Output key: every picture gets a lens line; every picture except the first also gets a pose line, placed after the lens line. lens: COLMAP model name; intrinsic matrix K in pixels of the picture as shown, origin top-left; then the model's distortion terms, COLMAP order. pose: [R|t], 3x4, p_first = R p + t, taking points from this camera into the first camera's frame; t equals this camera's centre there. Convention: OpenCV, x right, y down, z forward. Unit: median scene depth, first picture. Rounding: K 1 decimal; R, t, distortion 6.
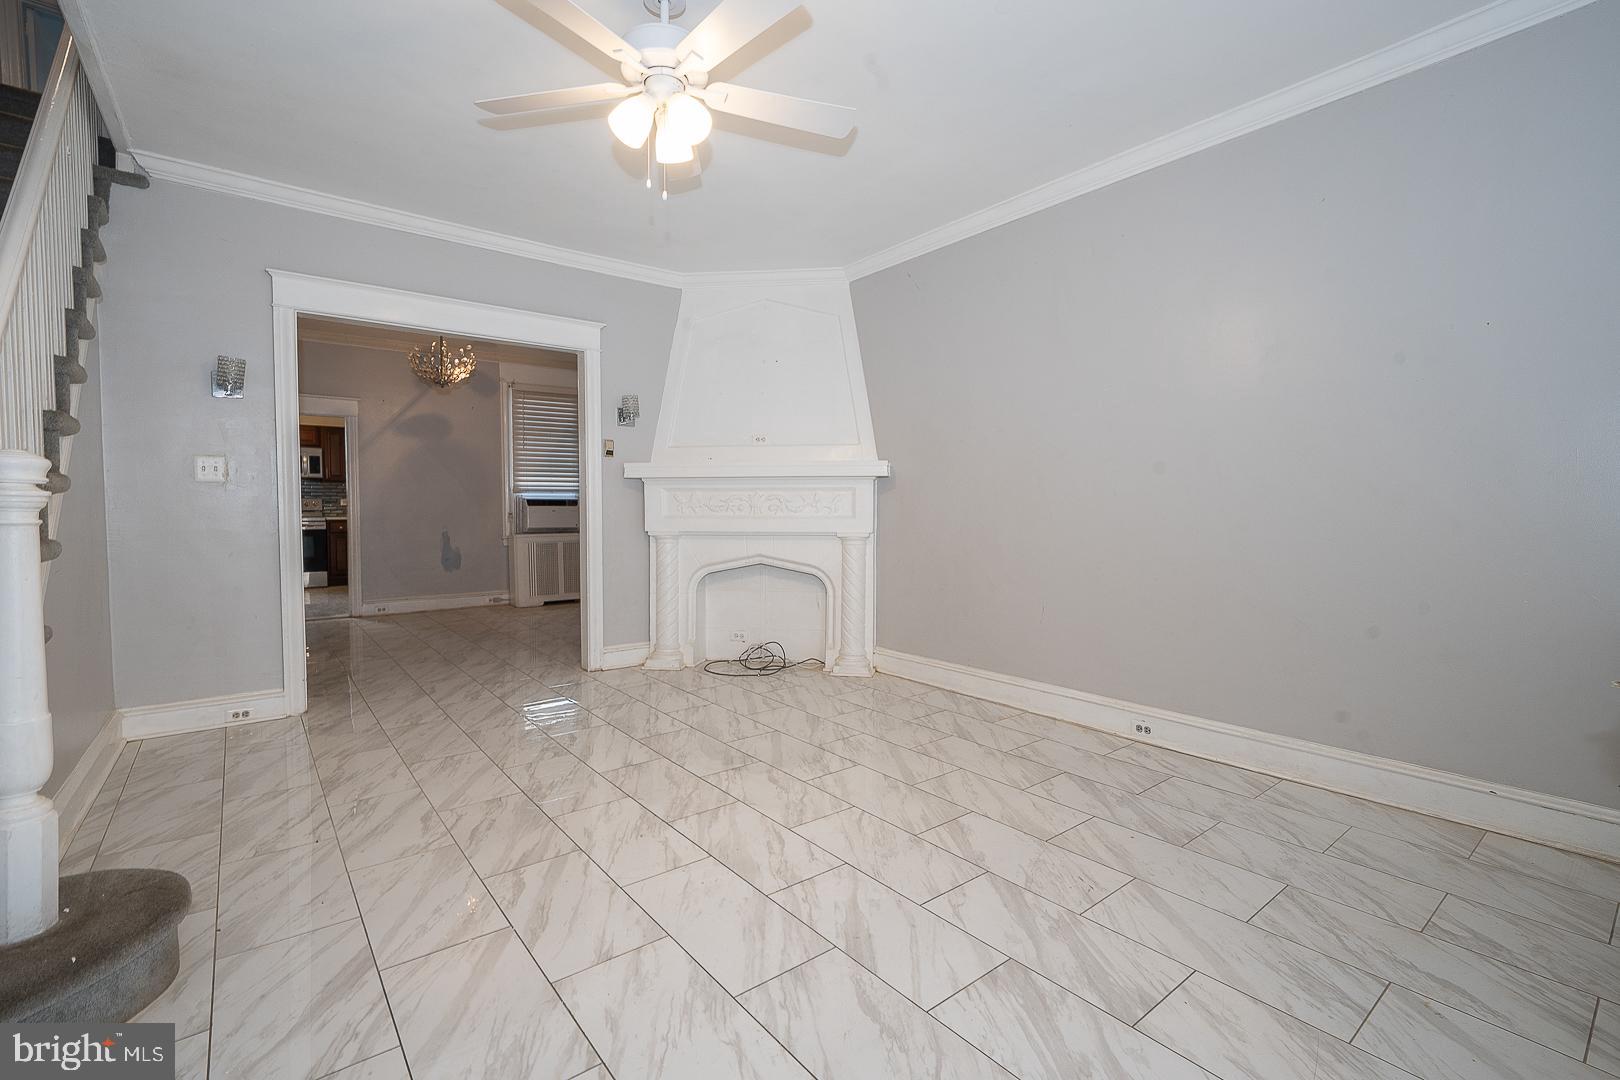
lens RADIAL K [[730.7, 0, 804.3], [0, 730.7, 536.5], [0, 0, 1]] dist [-0.000782, 0.001818]
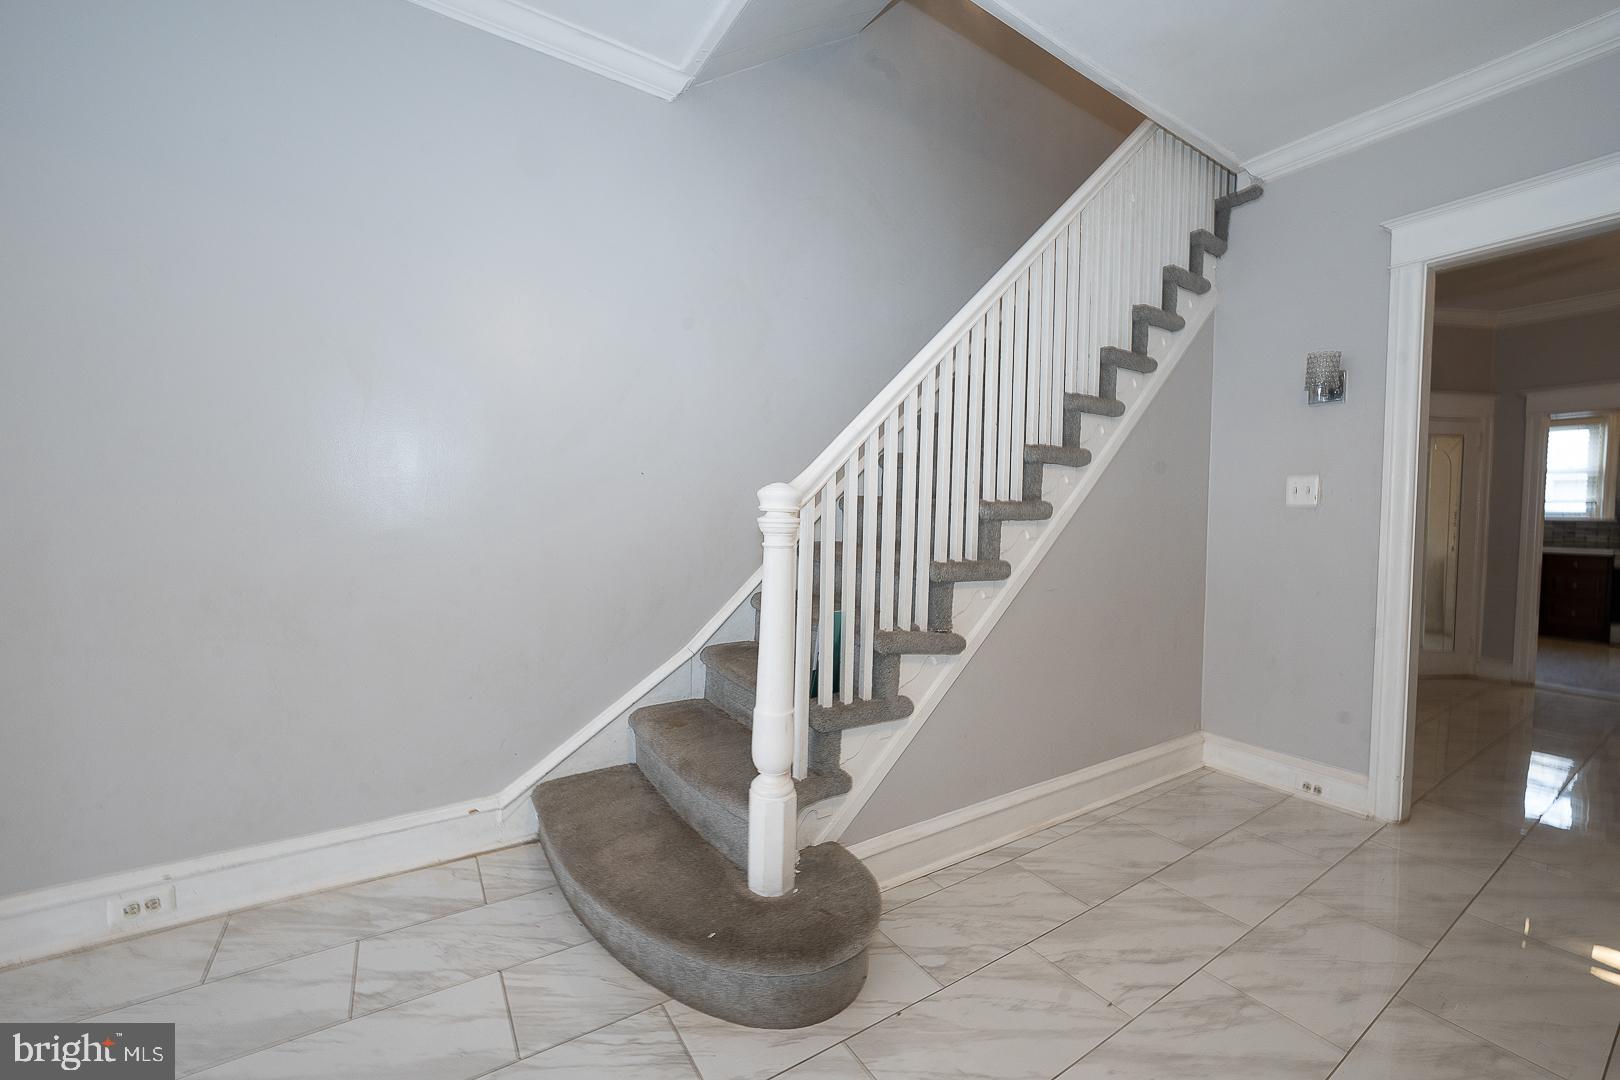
lens RADIAL K [[631.0, 0, 813.4], [0, 631.0, 537.4], [0, 0, 1]] dist [-0.011793, 0.000482]
pose [[-0.091378, 0.027950, -0.995424, -0.032555], [-0.057663, 0.997780, 0.033310, -0.032688], [0.994145, 0.060443, -0.089563, 0.557021]]
